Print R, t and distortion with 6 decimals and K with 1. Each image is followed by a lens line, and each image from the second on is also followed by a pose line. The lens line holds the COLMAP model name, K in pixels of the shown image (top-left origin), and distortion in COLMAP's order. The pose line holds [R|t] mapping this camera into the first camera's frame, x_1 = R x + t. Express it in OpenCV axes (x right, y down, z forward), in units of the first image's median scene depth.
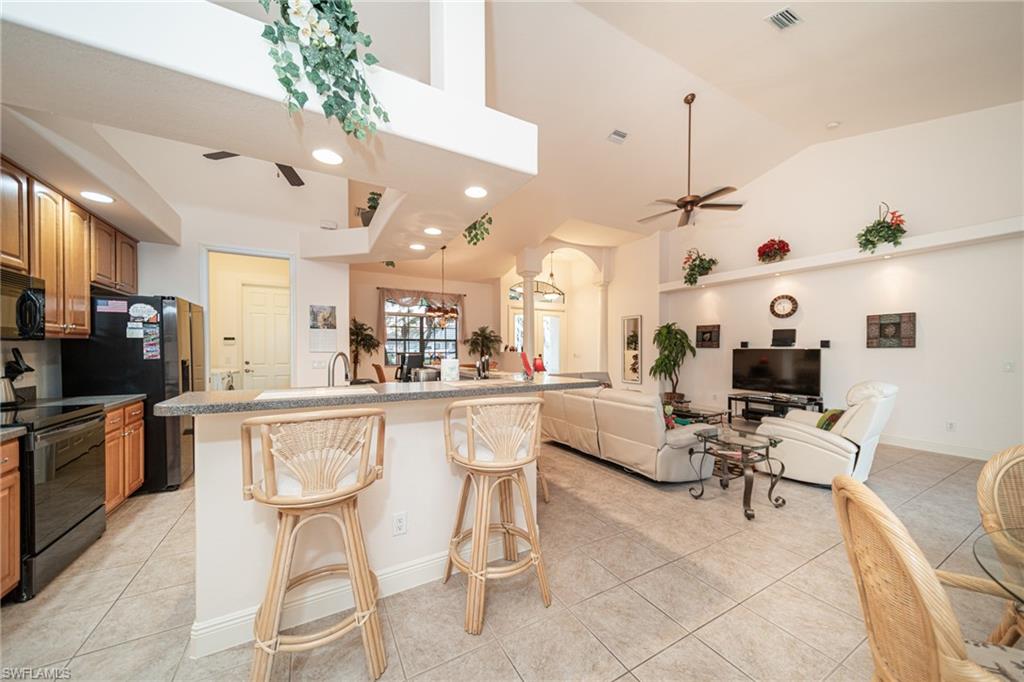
lens RADIAL K [[357.6, 0, 512.8], [0, 357.6, 344.3], [0, 0, 1]] dist [0.001819, -0.000567]
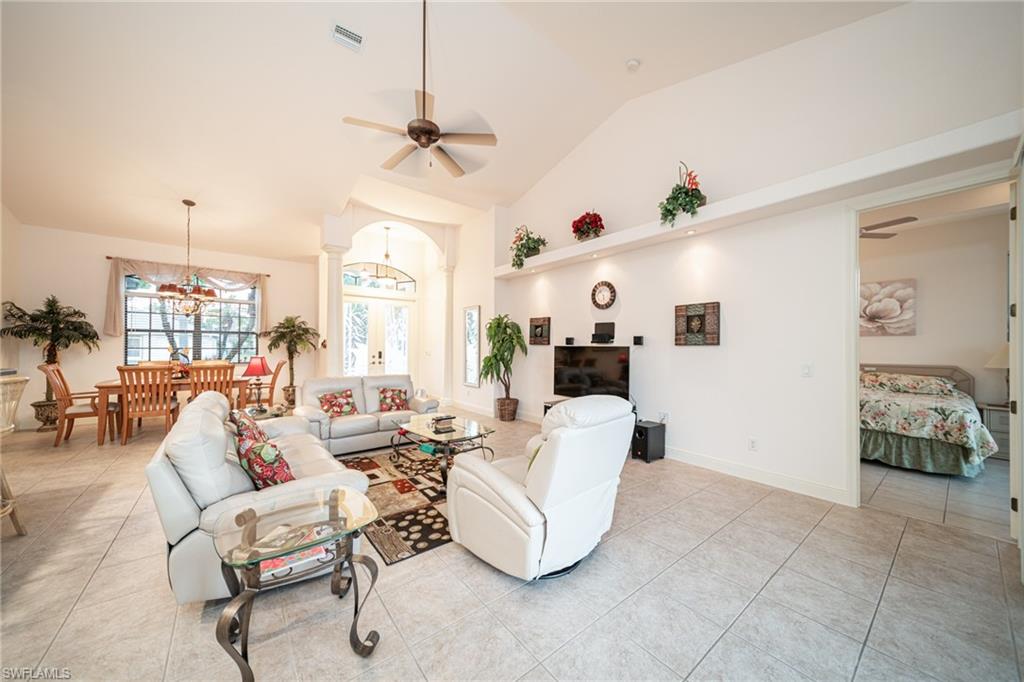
lens RADIAL K [[357.6, 0, 503.7], [0, 357.6, 345.8], [0, 0, 1]] dist [0.001819, -0.000567]
pose [[0.987587, 0.006696, 0.156932, 0.341543], [-0.009139, 0.999848, 0.014855, 0.001652], [-0.156809, -0.016105, 0.987498, 0.181036]]
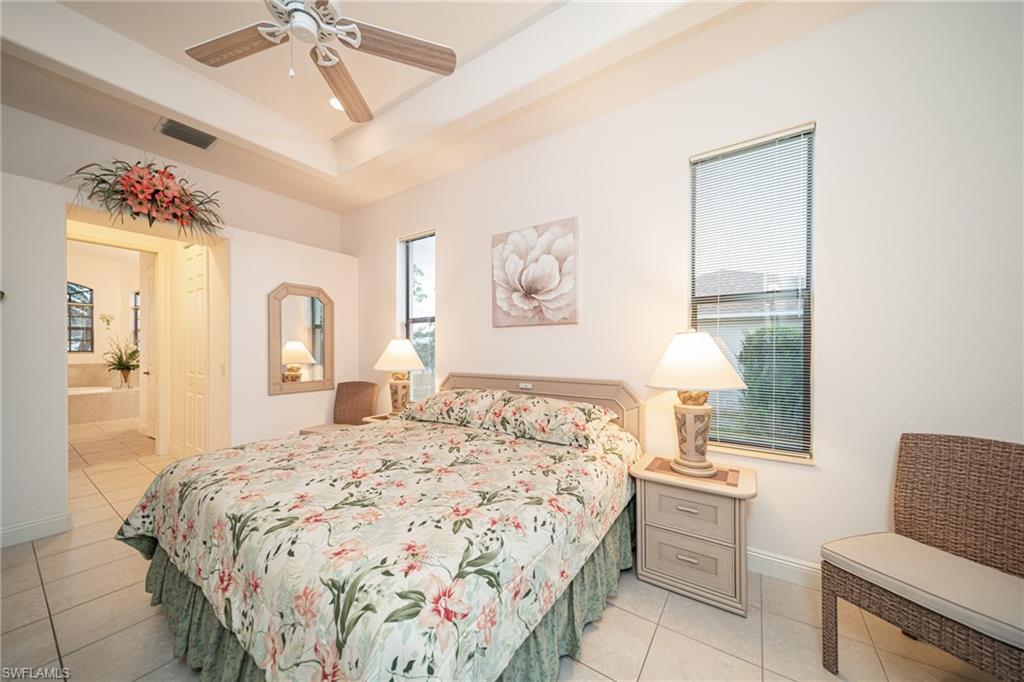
lens RADIAL K [[357.6, 0, 518.5], [0, 357.6, 347.6], [0, 0, 1]] dist [0.001819, -0.000567]
pose [[0.888122, 0.005541, 0.459575, 0.727142], [-0.011121, 0.999894, 0.009436, 0.004692], [-0.459474, -0.013491, 0.888089, 0.329324]]
